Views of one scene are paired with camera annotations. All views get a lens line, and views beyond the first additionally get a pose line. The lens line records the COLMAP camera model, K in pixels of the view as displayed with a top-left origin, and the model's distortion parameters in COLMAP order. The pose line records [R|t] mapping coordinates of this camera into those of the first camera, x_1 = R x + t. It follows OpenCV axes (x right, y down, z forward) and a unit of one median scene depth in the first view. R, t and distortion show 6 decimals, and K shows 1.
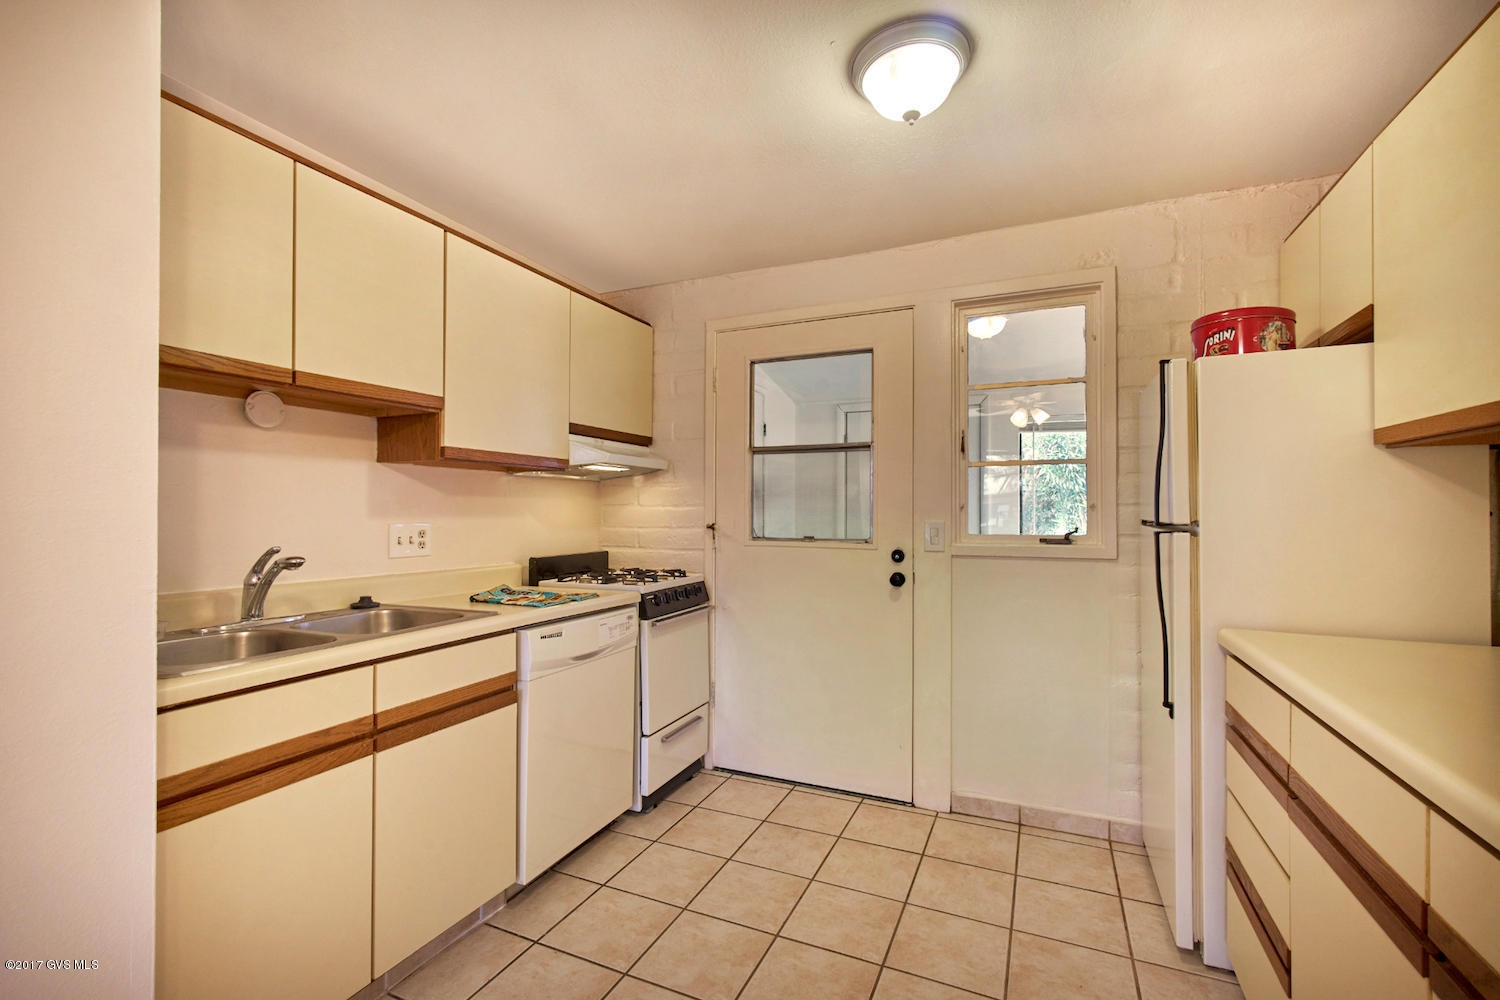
lens RADIAL K [[647.2, 0, 747.1], [0, 647.2, 508.7], [0, 0, 1]] dist [-0.012402, 0.000952]
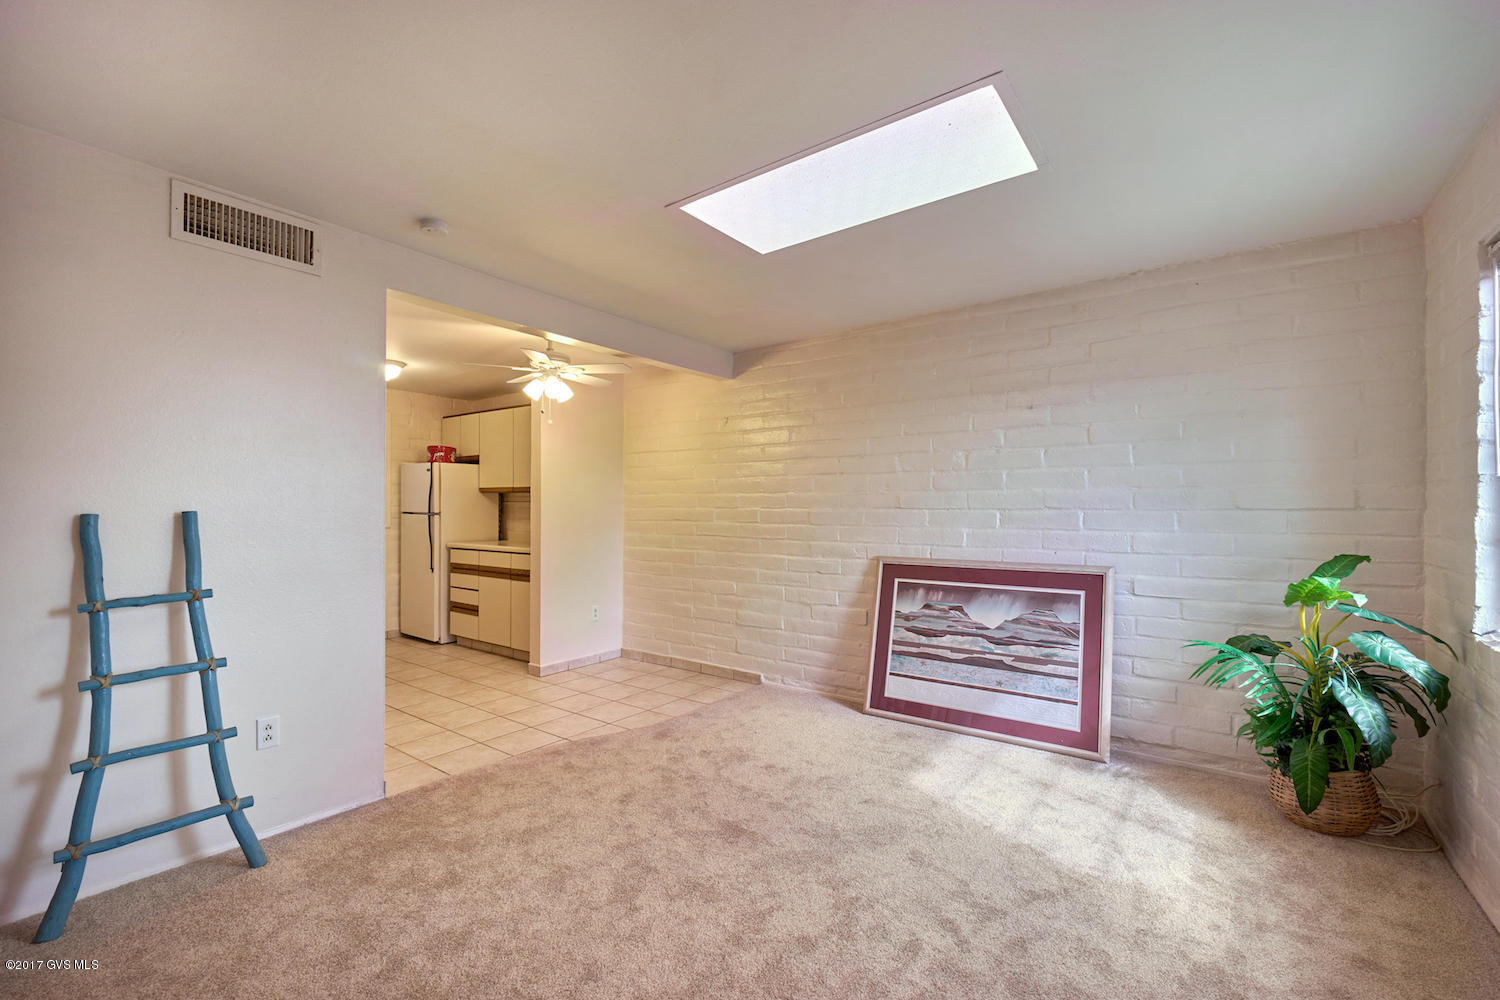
lens RADIAL K [[647.2, 0, 762.7], [0, 647.2, 504.3], [0, 0, 1]] dist [-0.012402, 0.000952]
pose [[0.189329, 0.001951, 0.981912, -1.491624], [-0.007467, 0.999972, -0.000548, -0.019969], [-0.981885, -0.007228, 0.189338, -0.840924]]
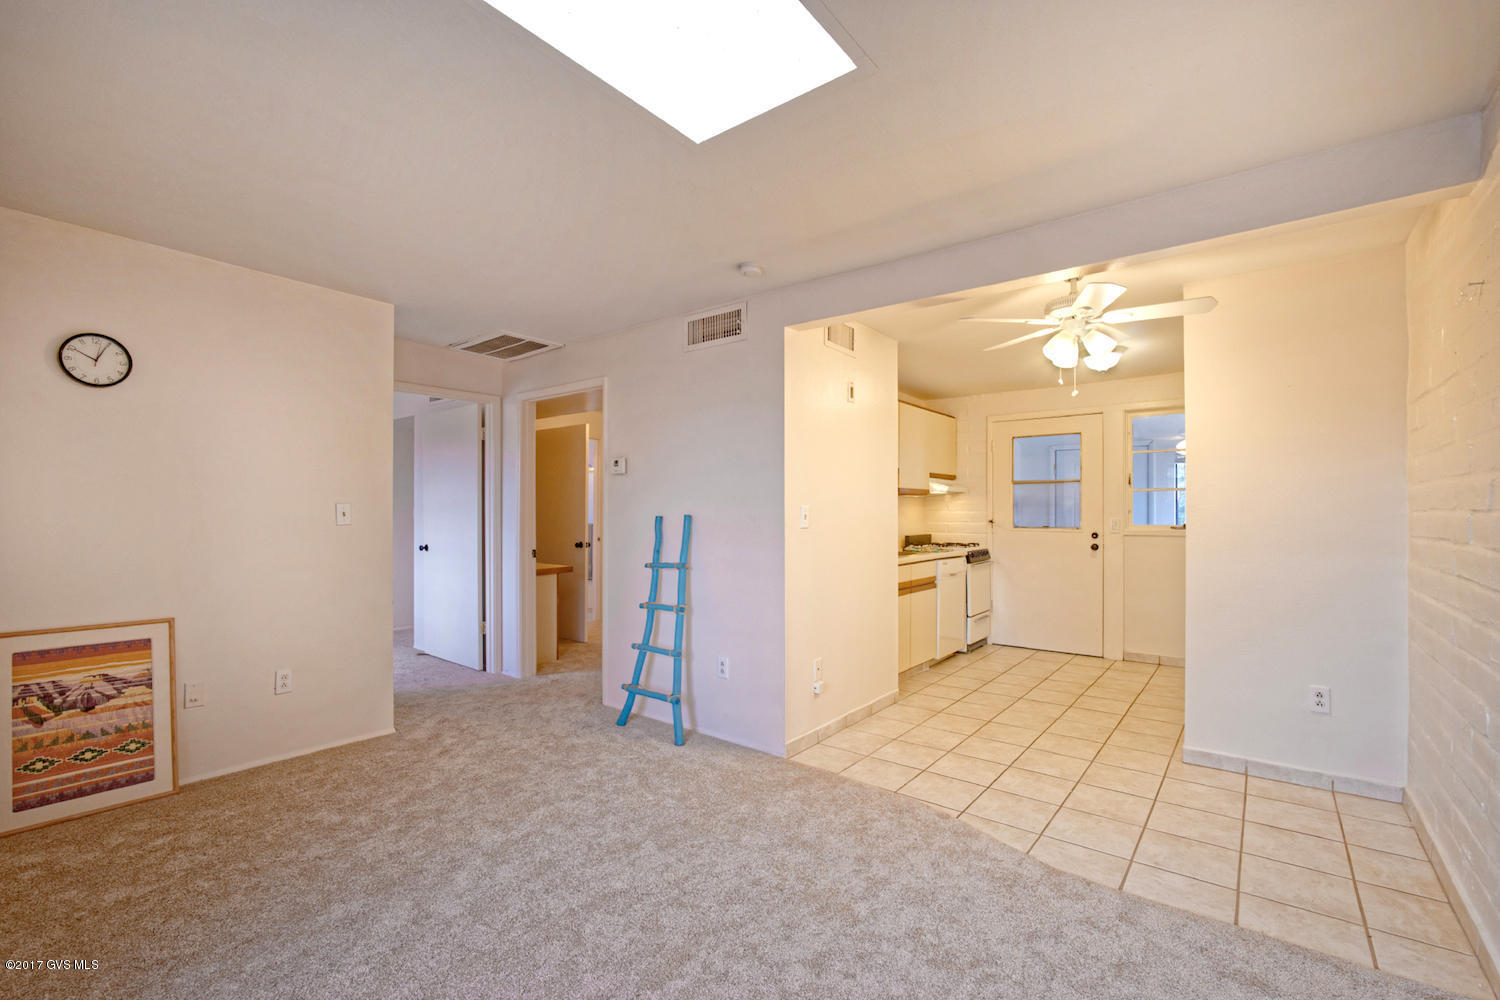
lens RADIAL K [[647.2, 0, 754.6], [0, 647.2, 514.0], [0, 0, 1]] dist [-0.012402, 0.000952]
pose [[0.971651, -0.002361, -0.236410, -0.338441], [0.004965, 0.999933, 0.010418, -0.021632], [0.236369, -0.011296, 0.971598, -1.266436]]
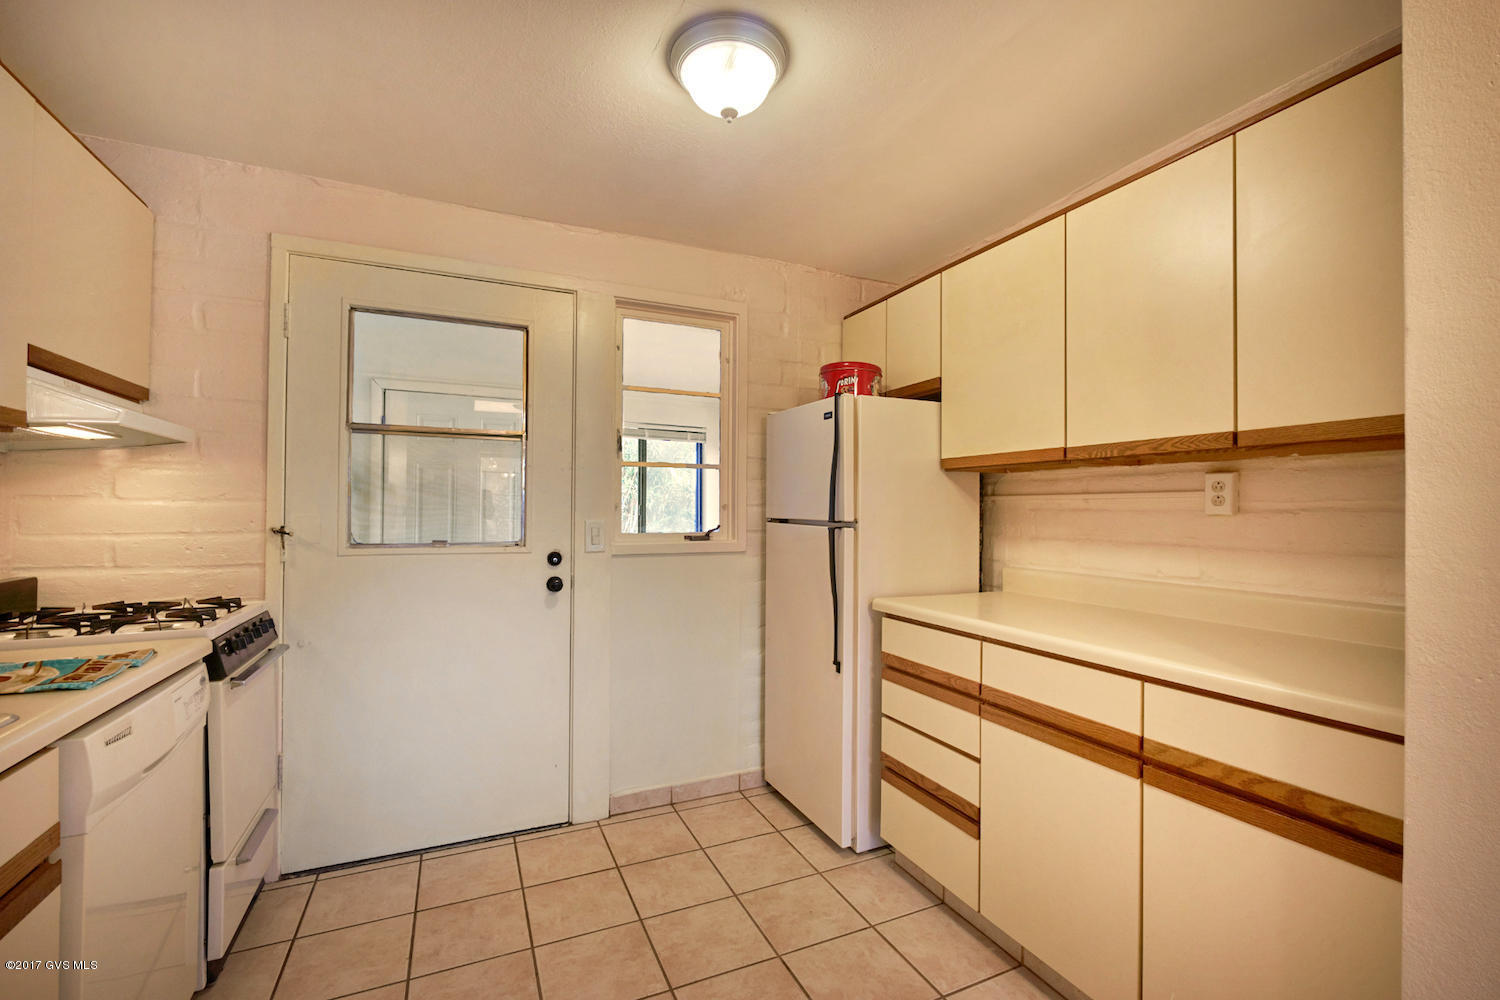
lens RADIAL K [[647.2, 0, 751.4], [0, 647.2, 506.8], [0, 0, 1]] dist [-0.012402, 0.000952]
pose [[0.651172, 0.007574, 0.758893, -0.290389], [-0.007959, 0.999963, -0.003151, -0.000019], [-0.758889, -0.003988, 0.651208, 0.195509]]
